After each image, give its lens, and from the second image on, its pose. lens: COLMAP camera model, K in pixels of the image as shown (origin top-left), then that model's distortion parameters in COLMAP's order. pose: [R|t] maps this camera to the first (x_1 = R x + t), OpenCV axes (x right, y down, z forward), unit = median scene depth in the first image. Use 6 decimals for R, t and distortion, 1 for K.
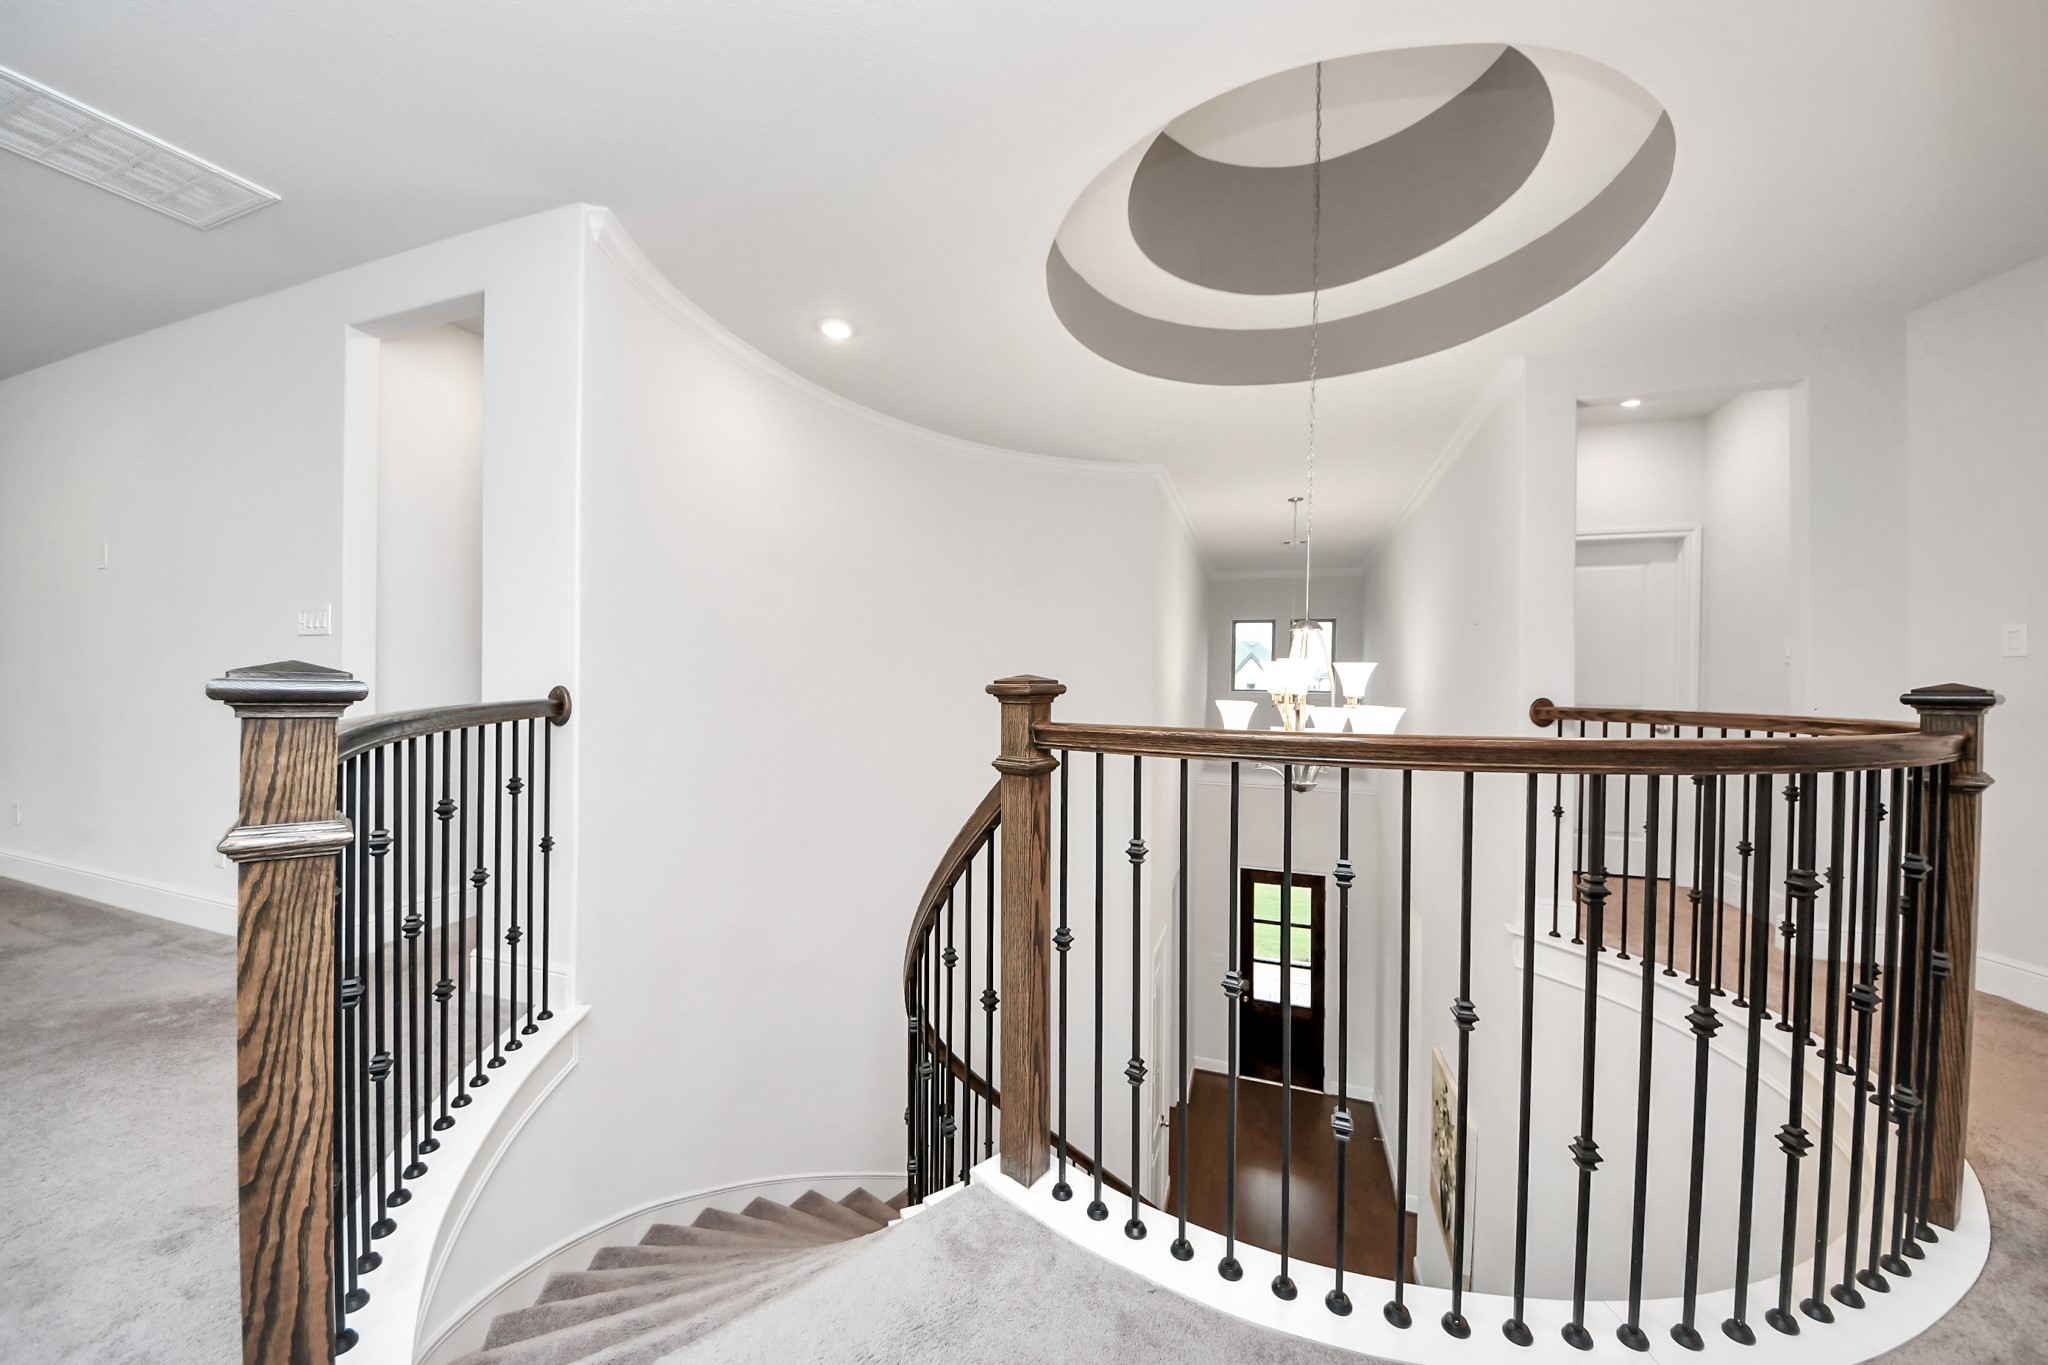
lens RADIAL K [[684.0, 0, 1017.7], [0, 684.0, 677.1], [0, 0, 1]] dist [-0.000661, -0.006509]
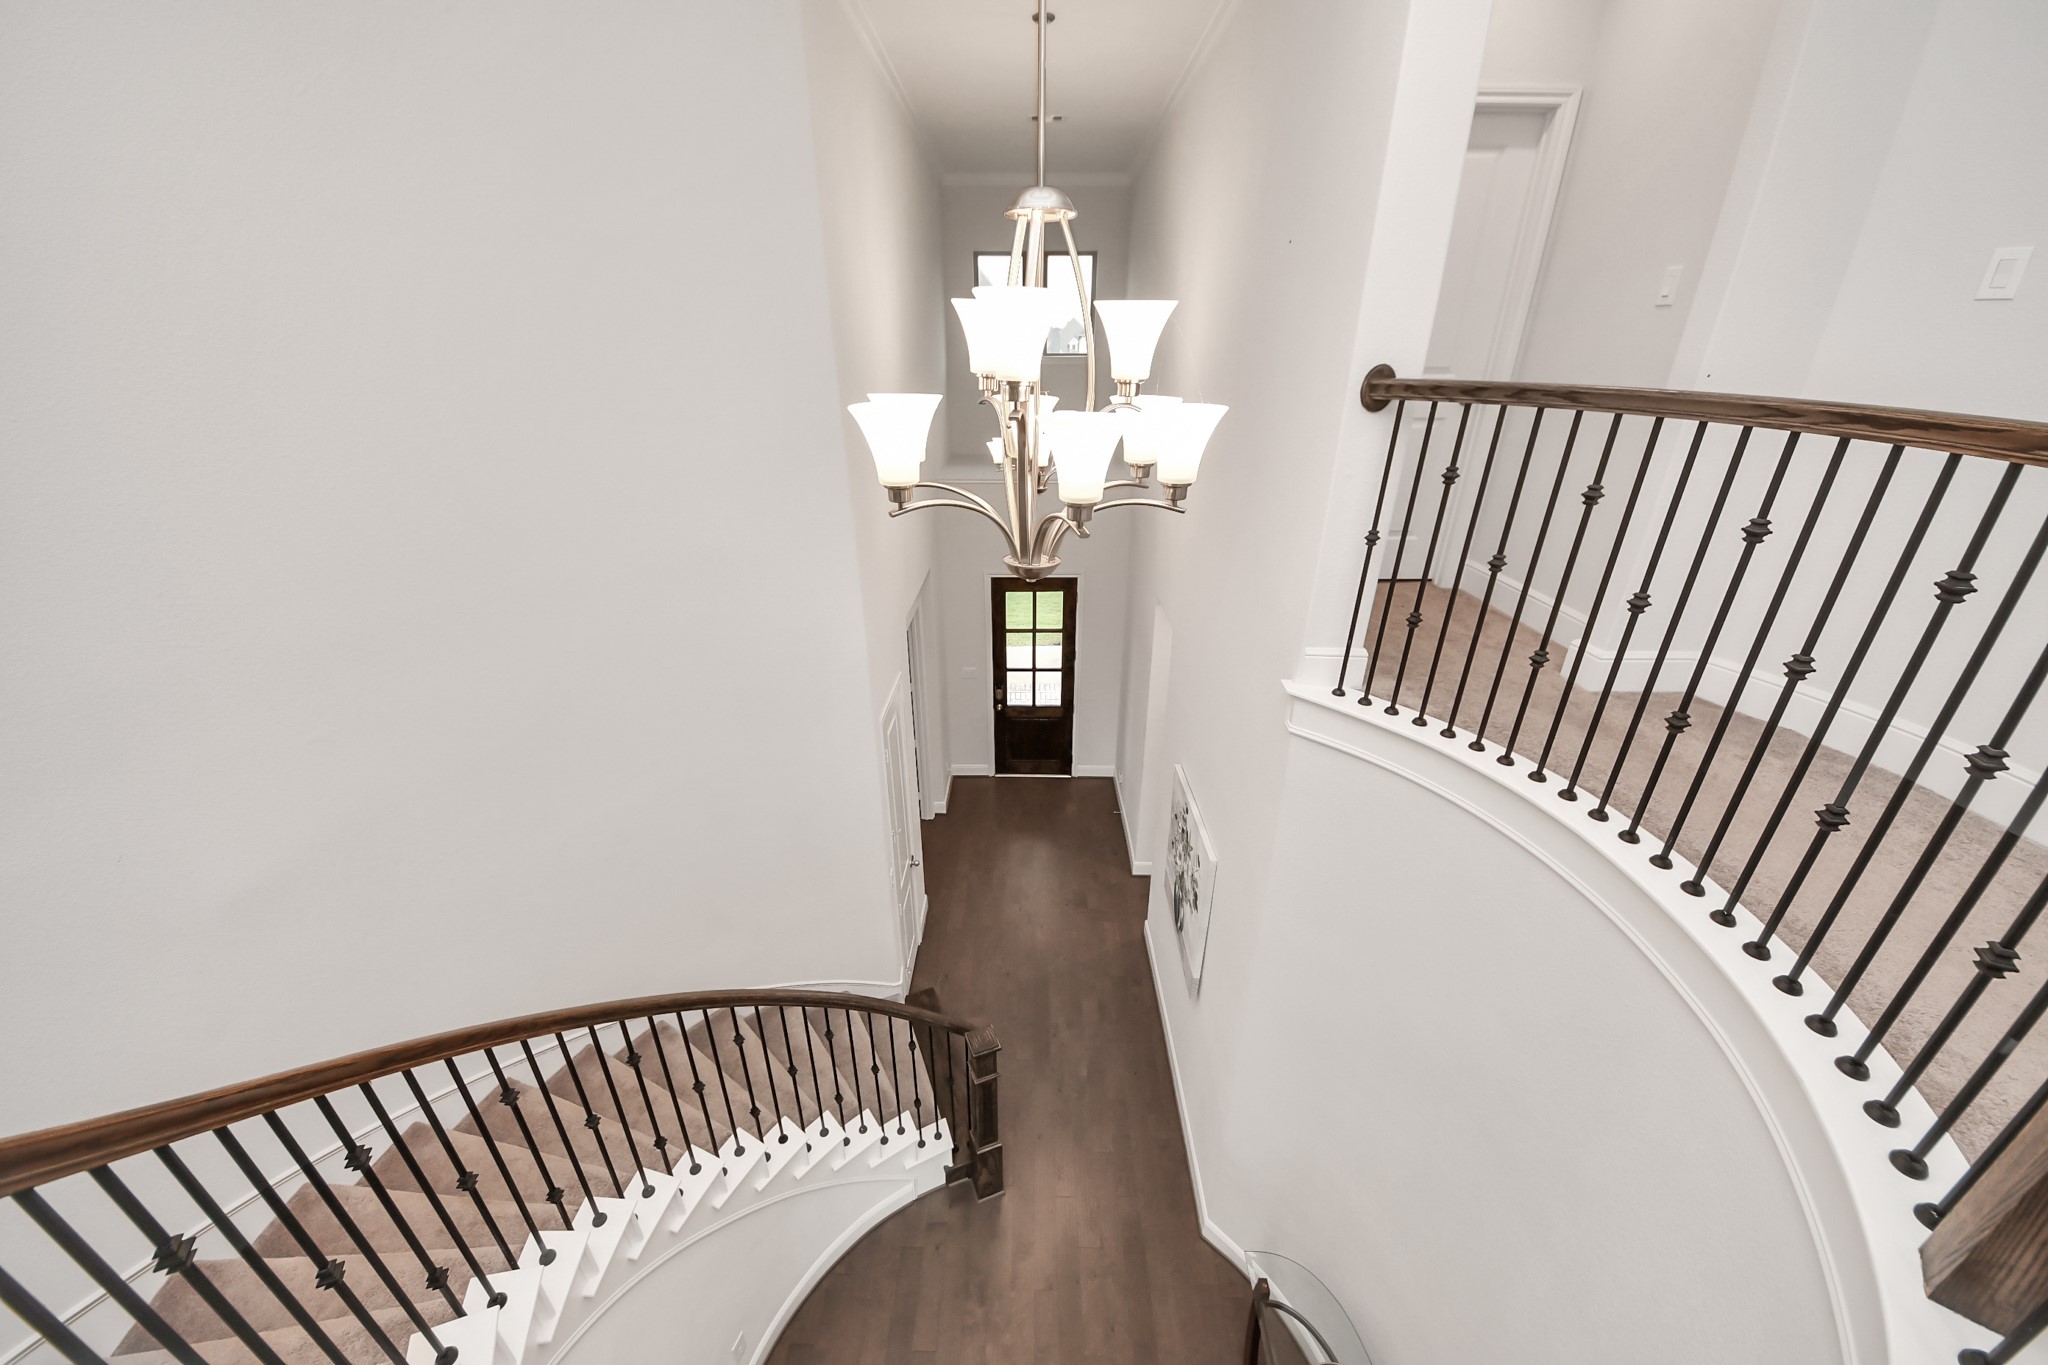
lens RADIAL K [[684.0, 0, 1017.7], [0, 684.0, 677.1], [0, 0, 1]] dist [-0.000661, -0.006509]
pose [[0.944388, -0.161396, 0.286502, 0.091791], [0.016858, 0.893883, 0.447984, -0.000329], [-0.328402, -0.418241, 0.846892, 0.198561]]
